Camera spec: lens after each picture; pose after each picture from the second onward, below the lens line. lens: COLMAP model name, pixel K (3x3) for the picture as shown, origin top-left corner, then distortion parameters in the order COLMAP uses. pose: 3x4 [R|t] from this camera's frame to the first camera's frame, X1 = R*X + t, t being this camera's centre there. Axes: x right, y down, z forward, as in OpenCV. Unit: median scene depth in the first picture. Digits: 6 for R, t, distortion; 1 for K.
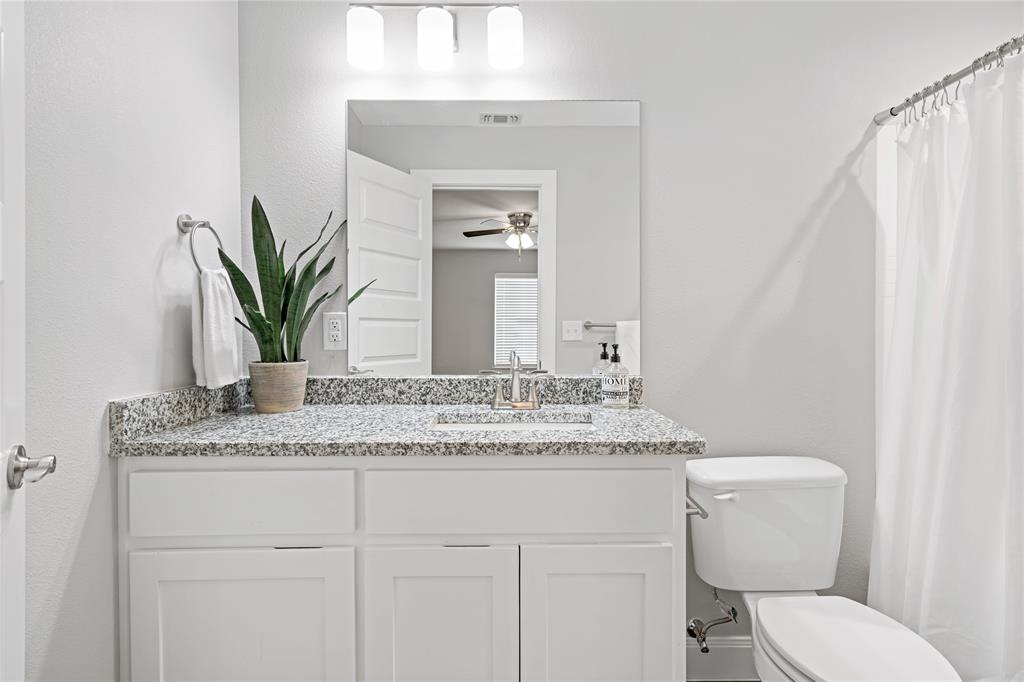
lens RADIAL K [[520.5, 0, 512.0], [0, 520.5, 341.0], [0, 0, 1]] dist [-0.002588, 0.010468]
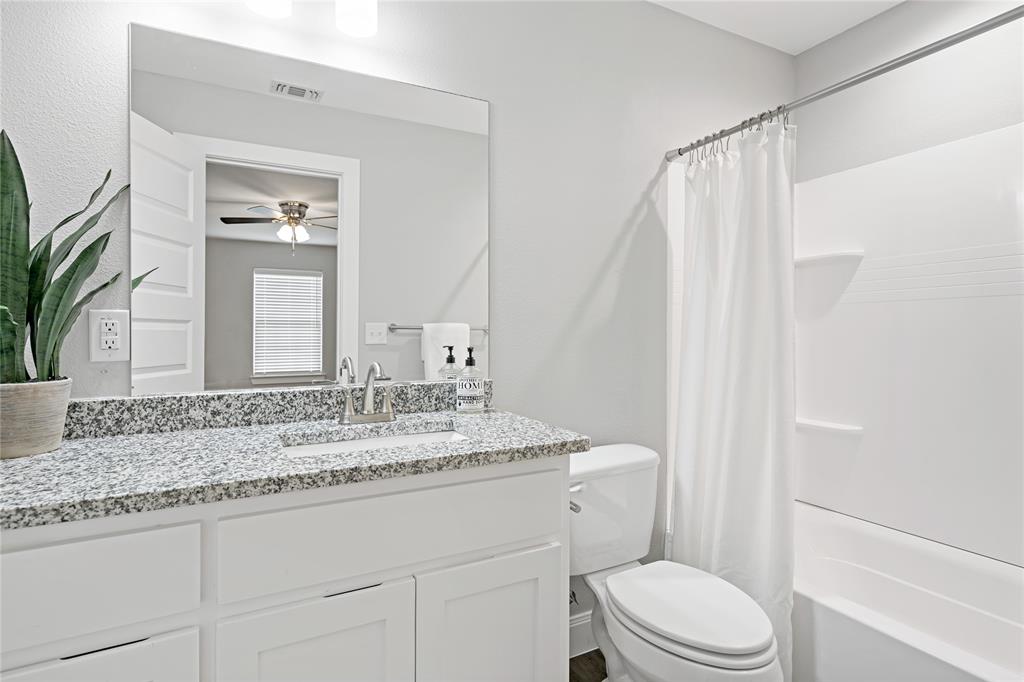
lens RADIAL K [[522.7, 0, 512.0], [0, 522.7, 341.0], [0, 0, 1]] dist [0.009258, 0.000334]
pose [[0.894286, -0.010640, 0.447370, -0.171373], [0.012977, 0.999913, -0.002160, -0.002413], [-0.447309, 0.007737, 0.894346, 0.093239]]
